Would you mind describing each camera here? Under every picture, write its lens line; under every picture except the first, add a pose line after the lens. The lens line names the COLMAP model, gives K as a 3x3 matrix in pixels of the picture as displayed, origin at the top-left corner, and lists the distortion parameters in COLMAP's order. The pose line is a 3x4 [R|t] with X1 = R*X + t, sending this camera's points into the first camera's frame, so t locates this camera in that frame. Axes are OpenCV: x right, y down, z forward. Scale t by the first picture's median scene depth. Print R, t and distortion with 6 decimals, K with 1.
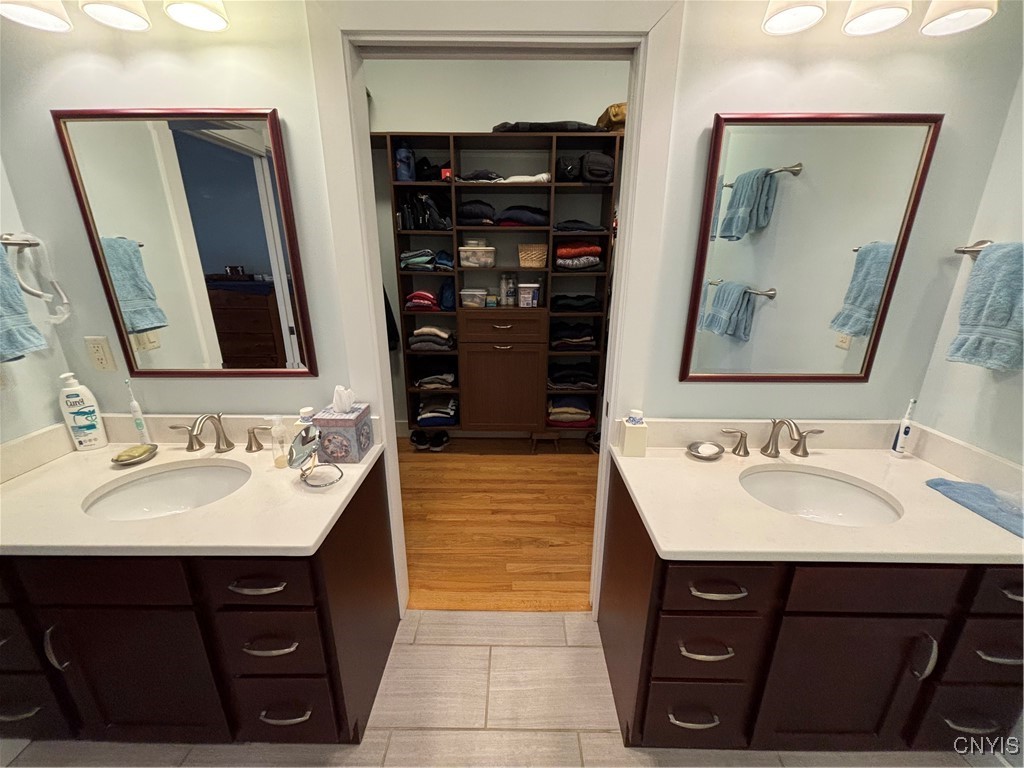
lens RADIAL K [[411.1, 0, 514.0], [0, 411.1, 387.5], [0, 0, 1]] dist [0.000930, -0.000110]
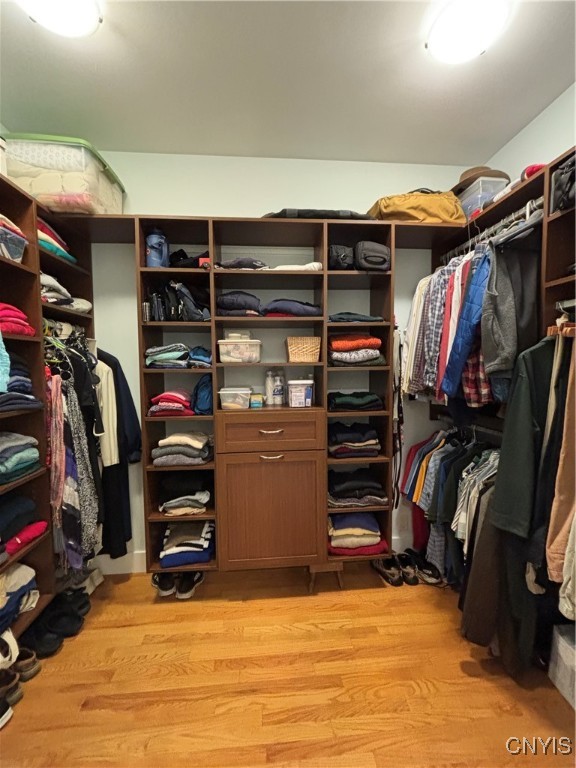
lens RADIAL K [[309.1, 0, 290.9], [0, 309.1, 381.1], [0, 0, 1]] dist [0.001844, 0.000905]
pose [[0.995379, -0.020526, 0.093804, -0.043917], [0.043710, 0.966660, -0.252303, -0.089242], [-0.085498, 0.255238, 0.963091, 0.380300]]
